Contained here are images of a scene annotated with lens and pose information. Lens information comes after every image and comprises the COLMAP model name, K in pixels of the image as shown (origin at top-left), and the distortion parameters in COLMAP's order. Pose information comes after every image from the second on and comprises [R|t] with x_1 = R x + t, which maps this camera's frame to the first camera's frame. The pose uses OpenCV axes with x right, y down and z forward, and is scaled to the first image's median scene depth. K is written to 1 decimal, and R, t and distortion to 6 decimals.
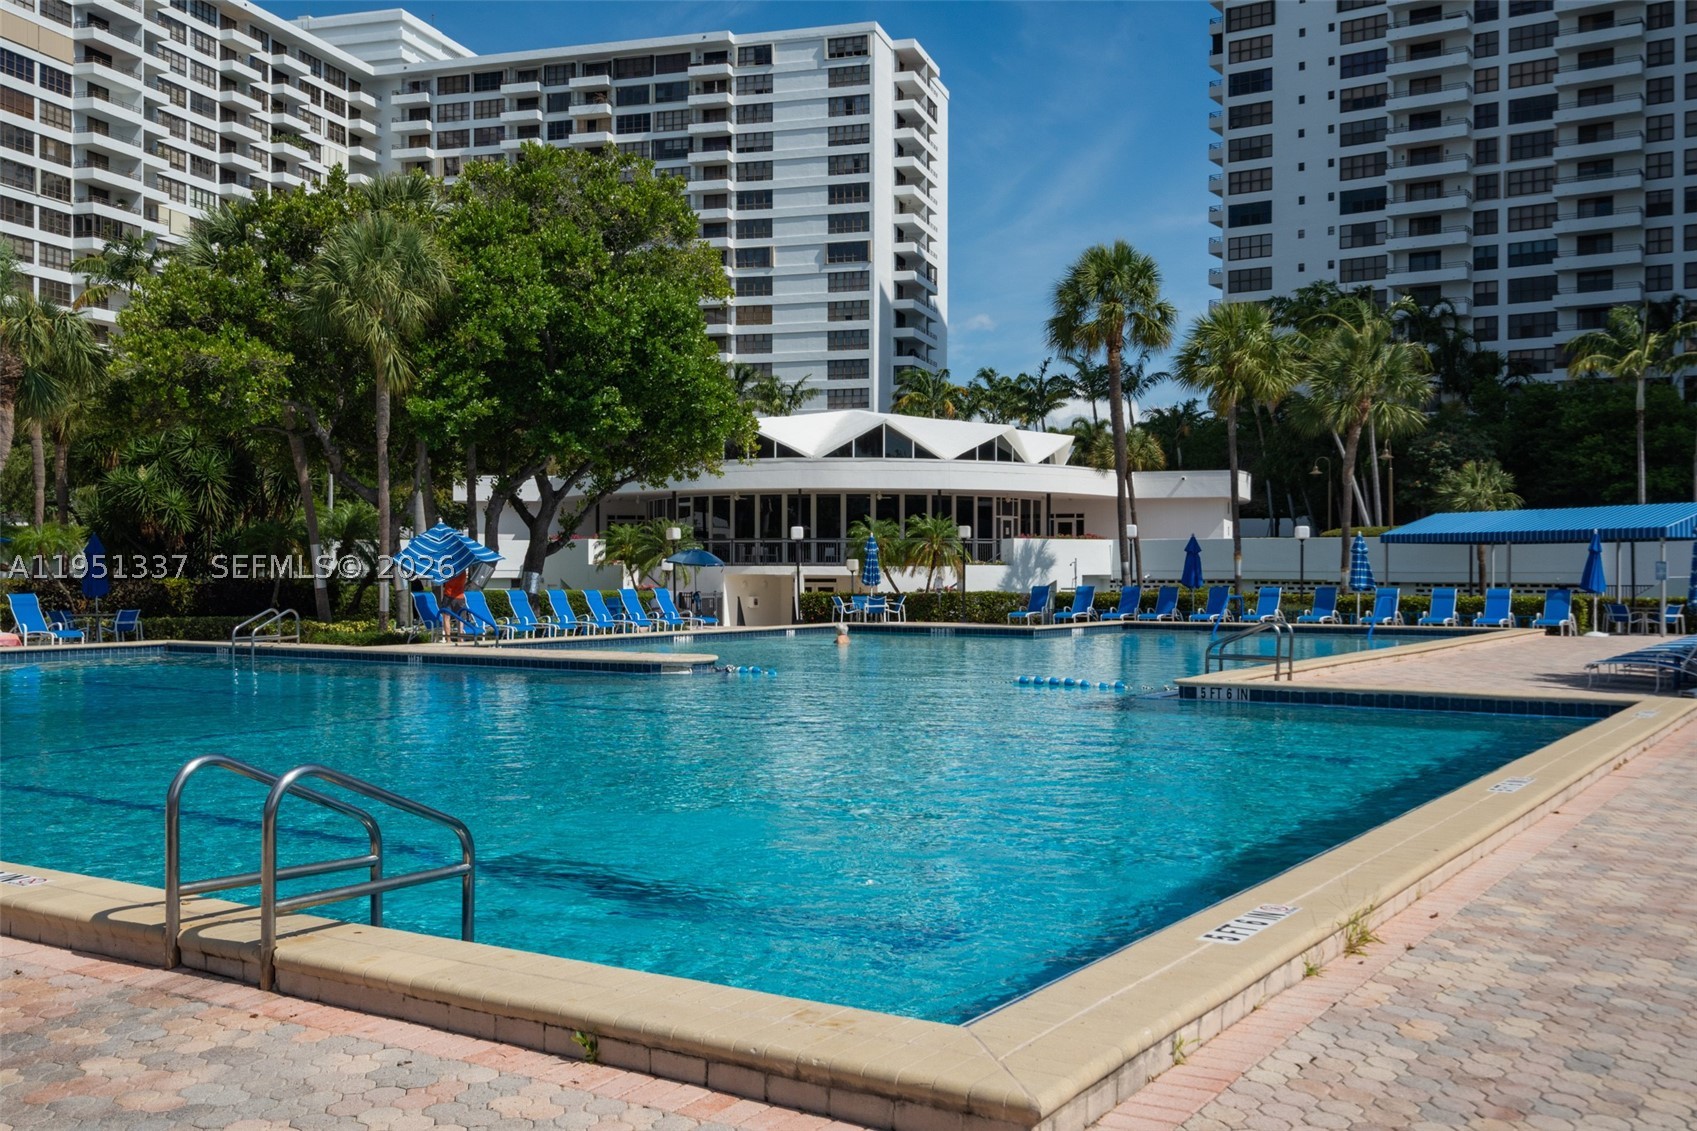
lens RADIAL K [[1686.3, 0, 848.5], [0, 1686.3, 565.5], [0, 0, 1]] dist [-0.001206, 0.005900]
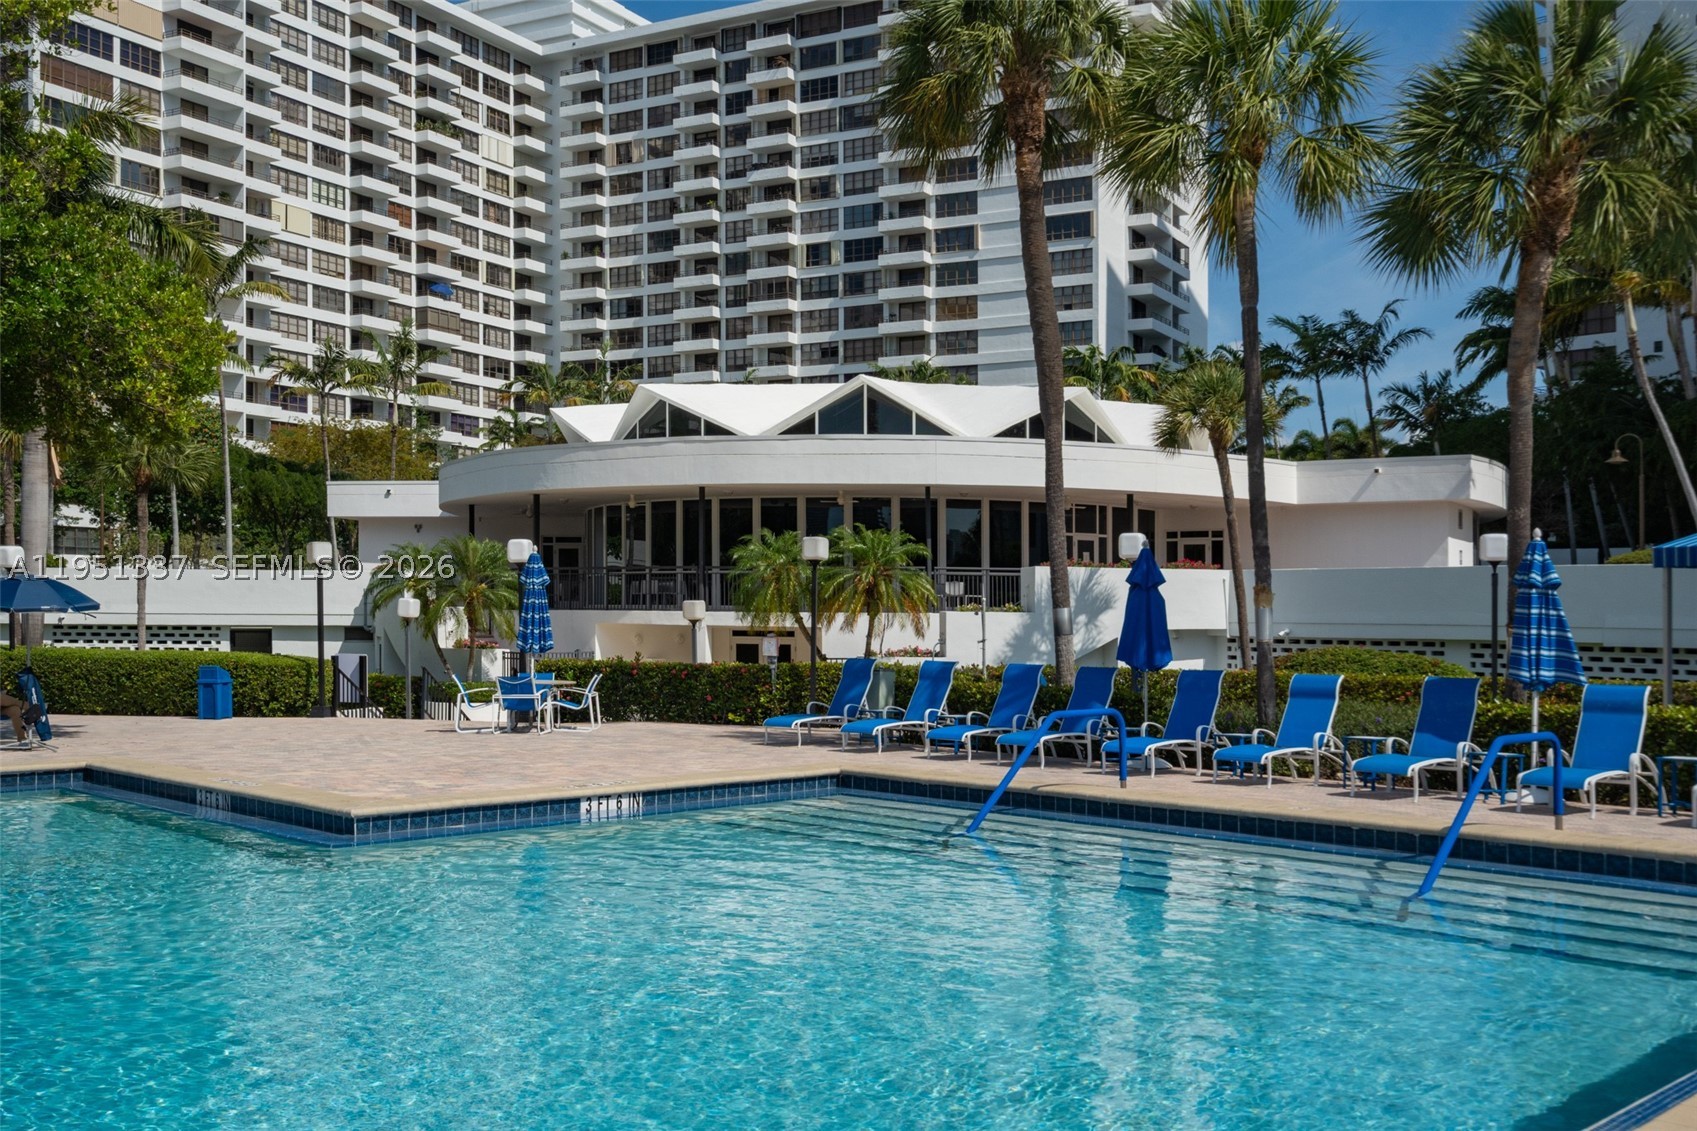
lens RADIAL K [[1686.3, 0, 848.5], [0, 1686.3, 565.5], [0, 0, 1]] dist [-0.001206, 0.005900]
pose [[0.976985, 0.001347, -0.213302, 0.075350], [-0.006869, 0.999660, -0.025153, -0.000579], [0.213195, 0.026039, 0.976663, 0.196344]]
